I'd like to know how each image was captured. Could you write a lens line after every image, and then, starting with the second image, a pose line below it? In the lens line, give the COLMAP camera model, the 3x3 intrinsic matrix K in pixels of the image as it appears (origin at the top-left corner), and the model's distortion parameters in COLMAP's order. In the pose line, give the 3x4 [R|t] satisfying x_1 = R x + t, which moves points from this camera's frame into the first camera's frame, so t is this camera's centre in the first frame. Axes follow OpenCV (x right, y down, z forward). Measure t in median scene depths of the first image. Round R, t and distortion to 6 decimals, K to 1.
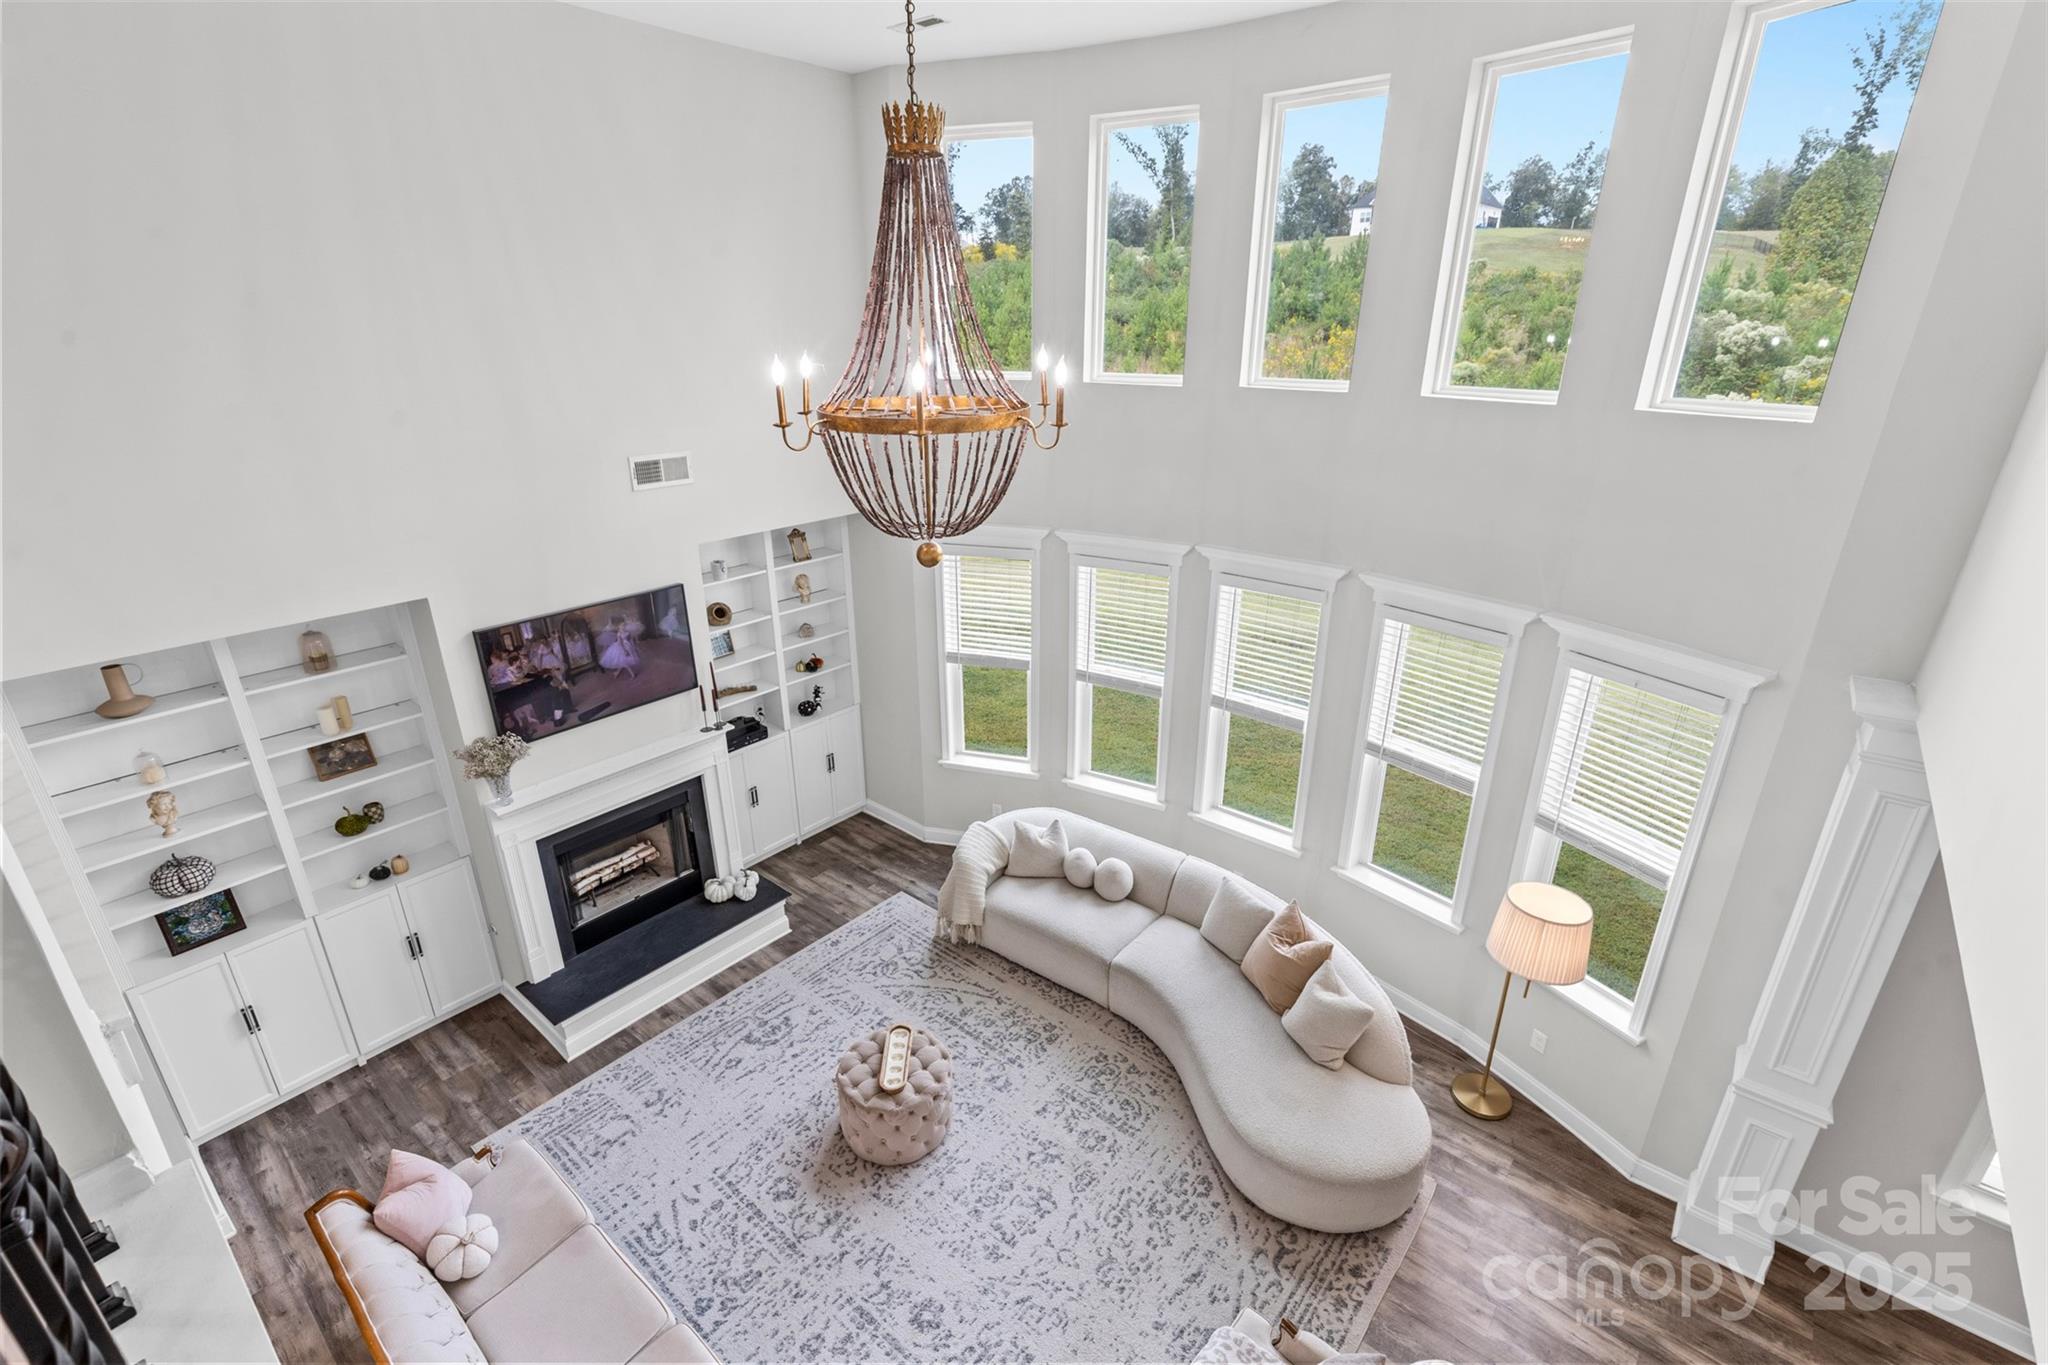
lens RADIAL K [[924.9, 0, 1018.0], [0, 924.9, 680.9], [0, 0, 1]] dist [0.011208, -0.003436]
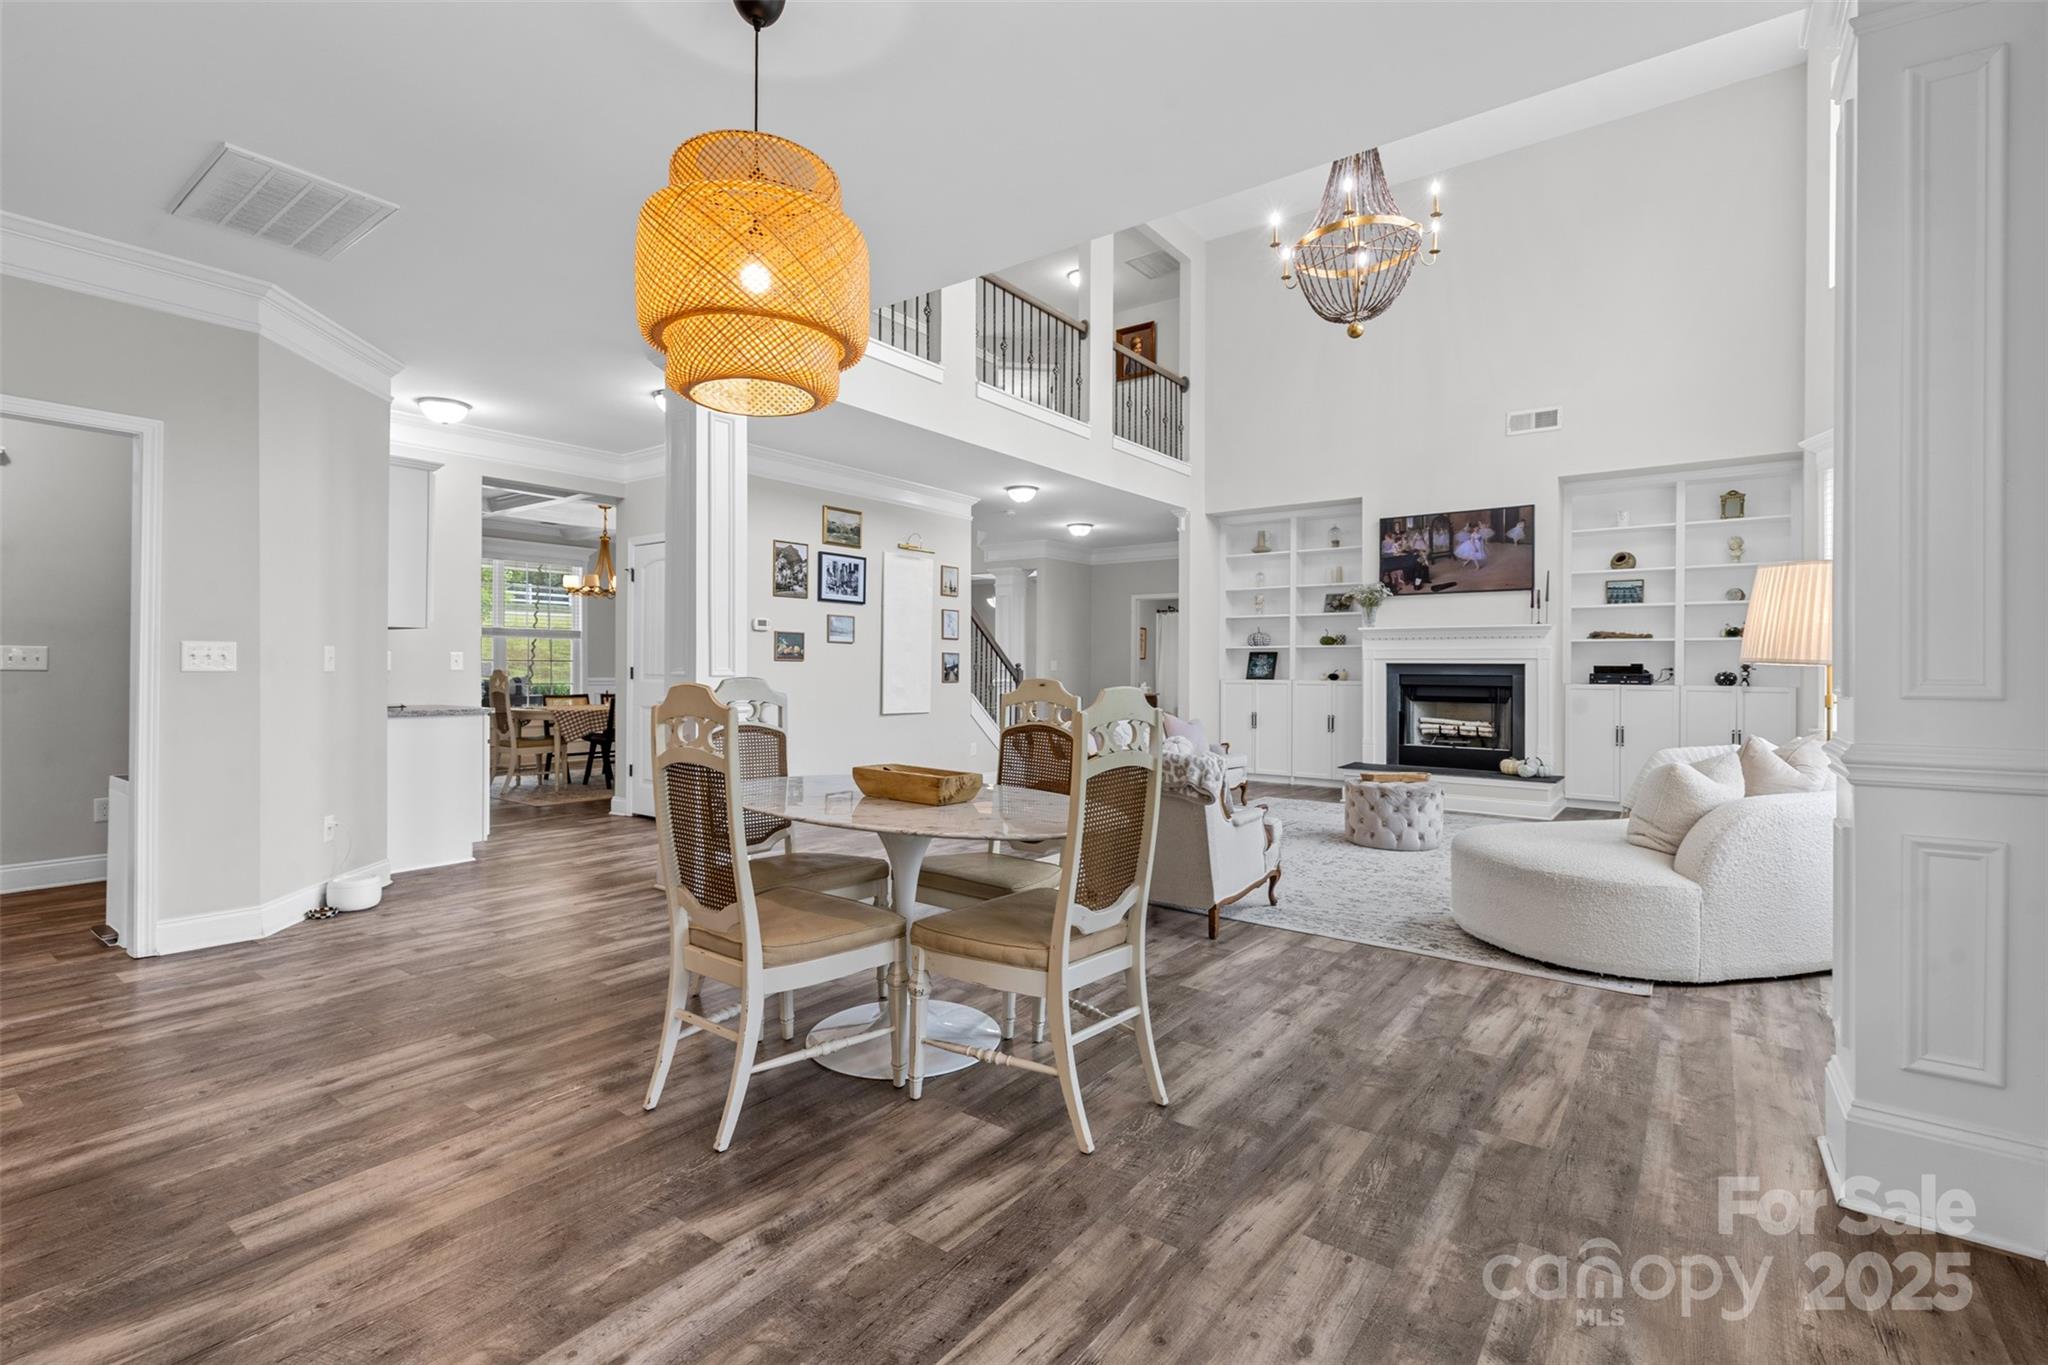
lens RADIAL K [[924.9, 0, 1017.3], [0, 924.9, 661.5], [0, 0, 1]] dist [0.011208, -0.003436]
pose [[0.046550, -0.004770, -0.998905, 0.996169], [-0.376211, 0.926274, -0.021955, 0.440388], [0.925364, 0.376821, 0.041323, 0.382632]]
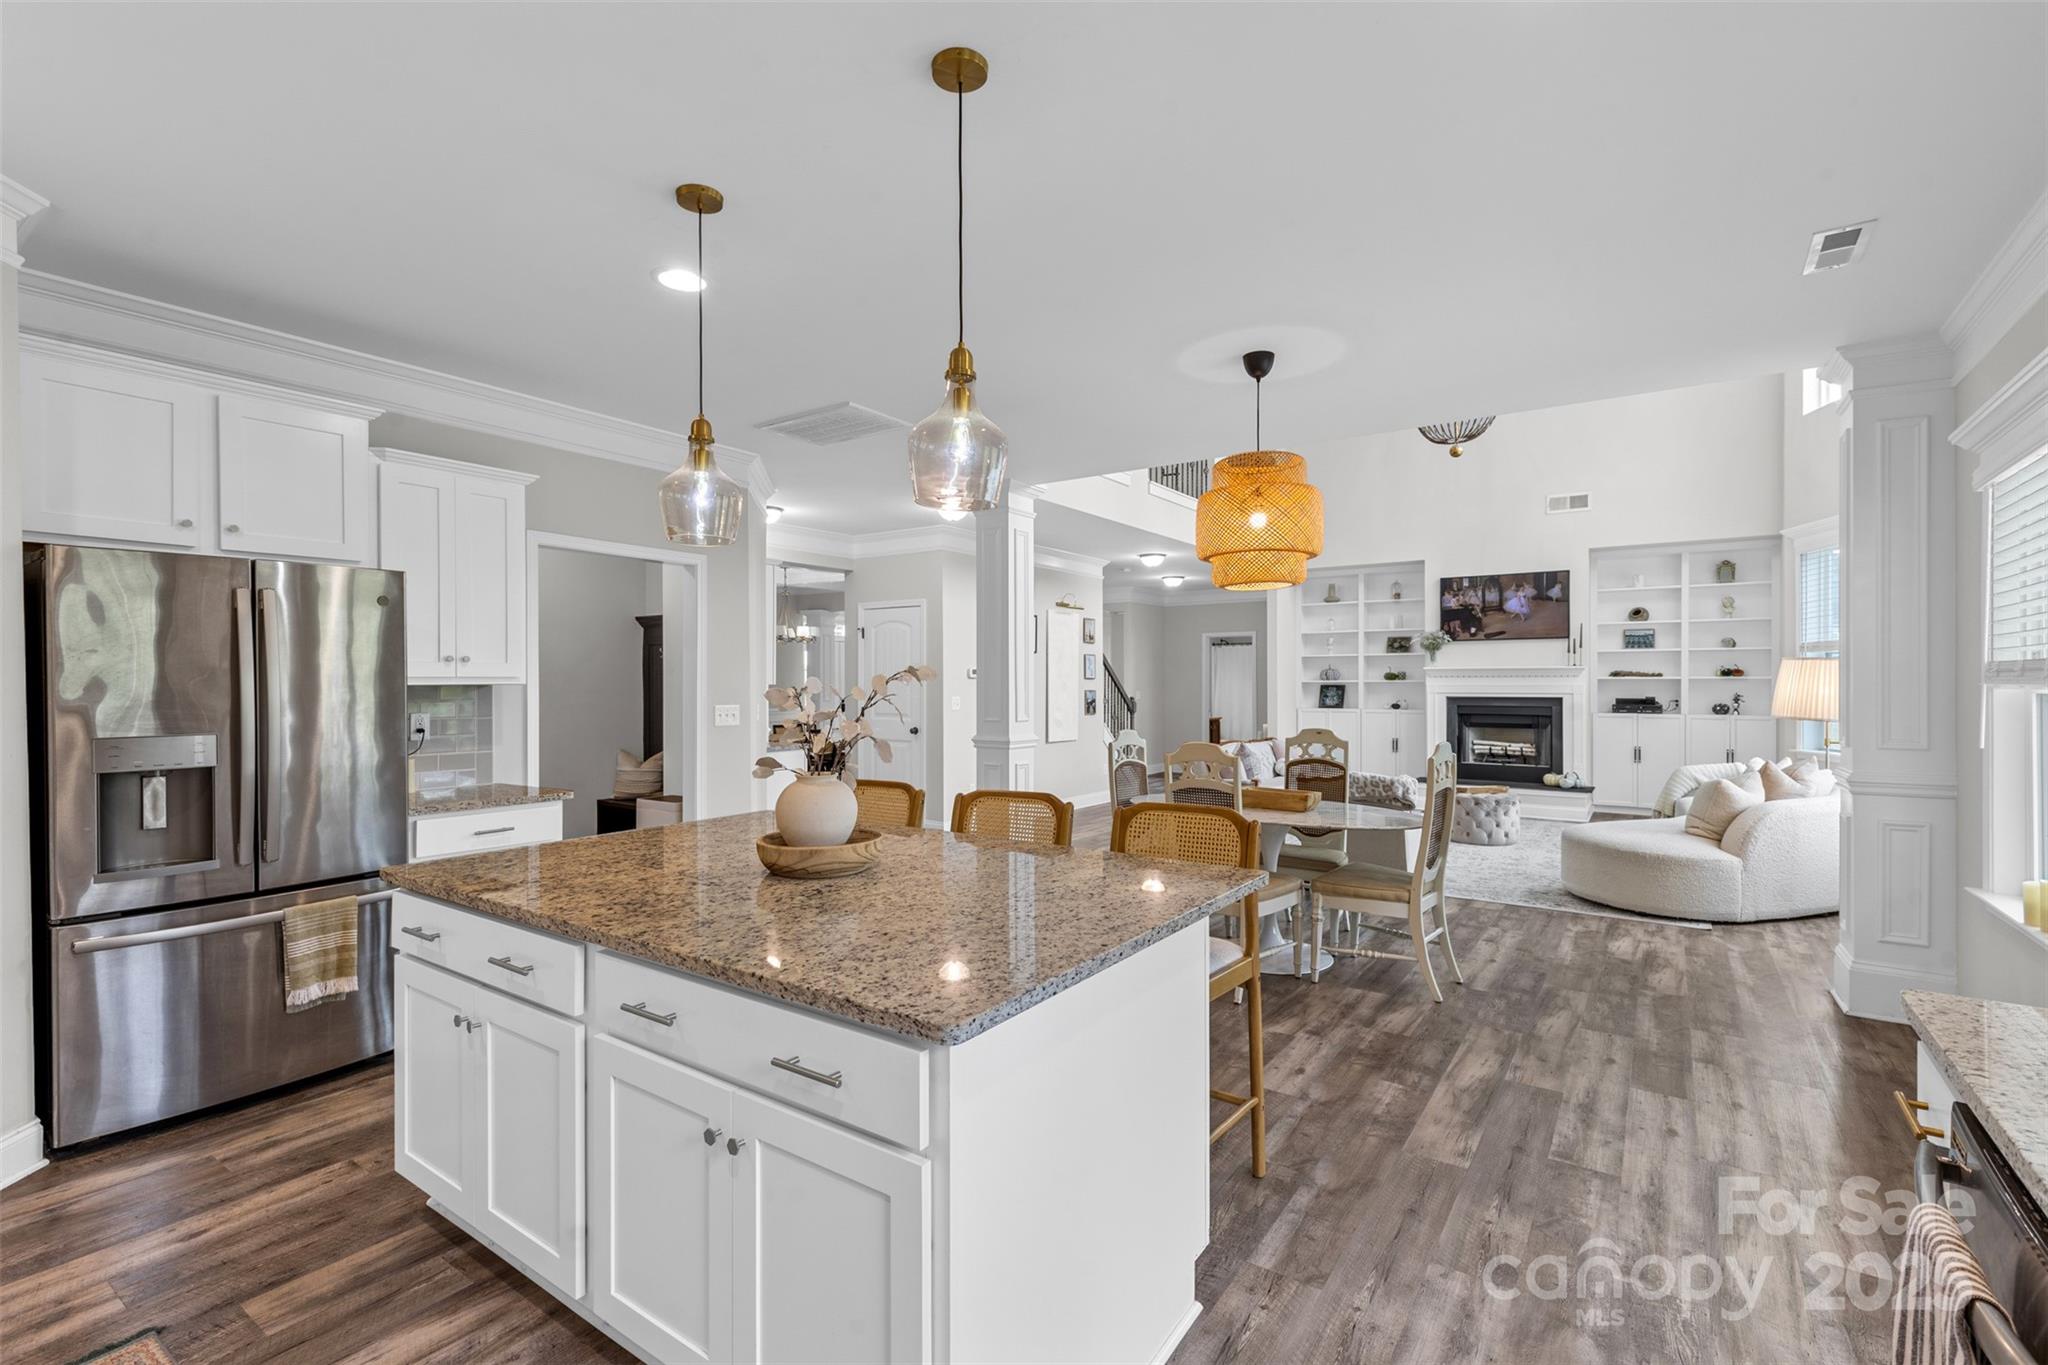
lens RADIAL K [[924.9, 0, 1017.7], [0, 924.9, 678.7], [0, 0, 1]] dist [0.011208, -0.003436]
pose [[0.082887, -0.002067, -0.996557, 1.298485], [-0.369232, 0.928764, -0.032637, 0.530346], [0.925633, 0.370666, 0.076220, 0.045604]]
